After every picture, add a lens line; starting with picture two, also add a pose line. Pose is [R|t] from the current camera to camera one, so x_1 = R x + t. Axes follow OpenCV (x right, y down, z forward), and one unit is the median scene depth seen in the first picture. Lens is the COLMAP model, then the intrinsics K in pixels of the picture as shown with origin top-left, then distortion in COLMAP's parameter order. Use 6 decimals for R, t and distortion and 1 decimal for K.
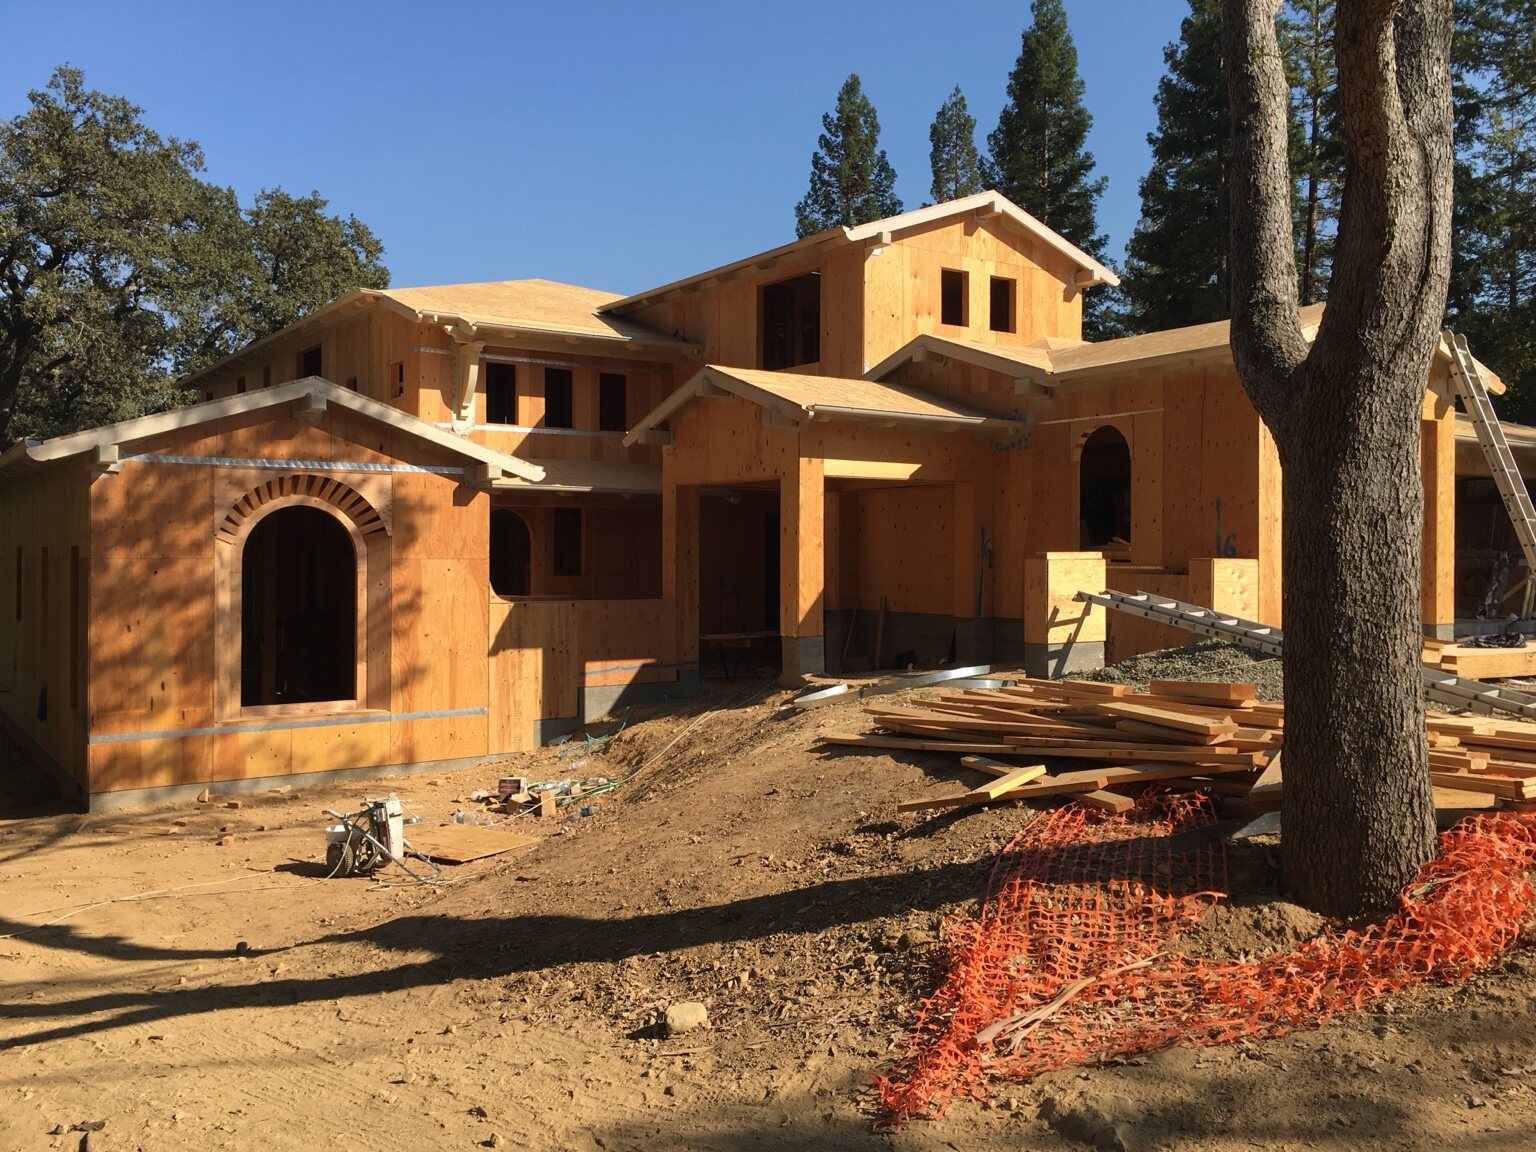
lens RADIAL K [[1157.5, 0, 771.9], [0, 1157.5, 582.1], [0, 0, 1]] dist [0.079725, -0.112003]
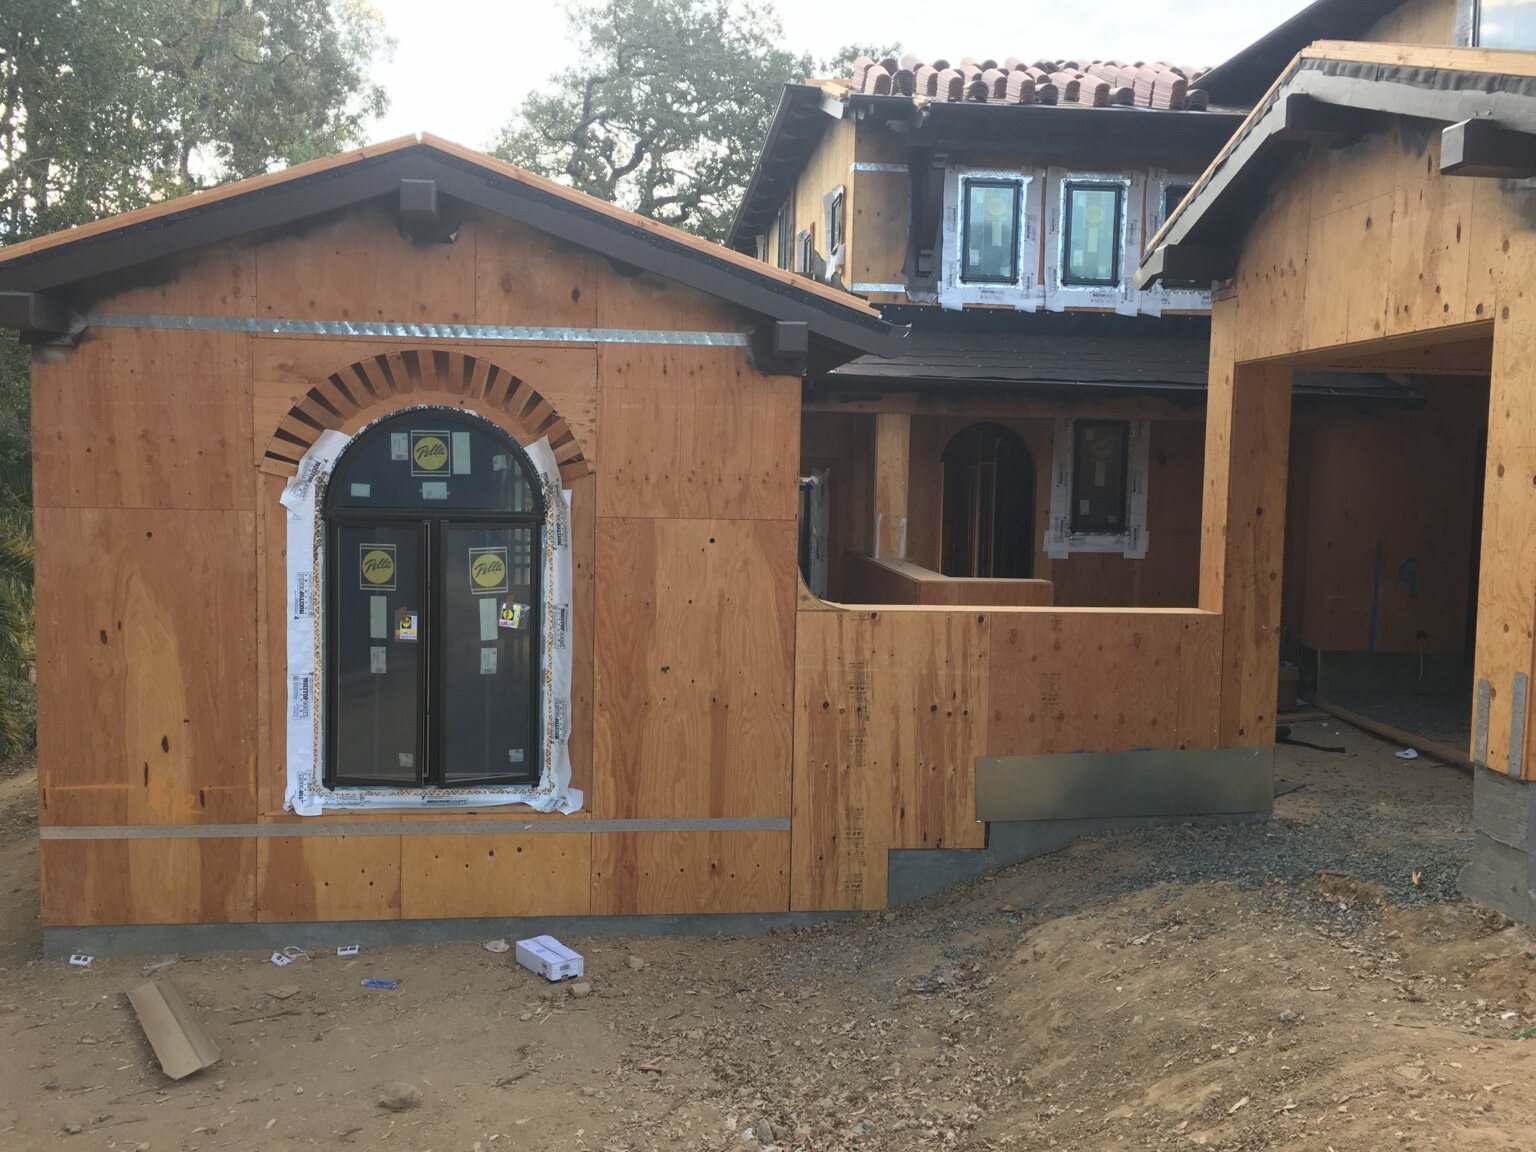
lens RADIAL K [[1157.5, 0, 771.9], [0, 1157.5, 582.1], [0, 0, 1]] dist [0.079725, -0.112003]
pose [[0.860425, 0.039581, -0.508038, -0.001613], [-0.026432, 0.999103, 0.033074, -0.009710], [0.508891, -0.015029, 0.860699, 0.579147]]
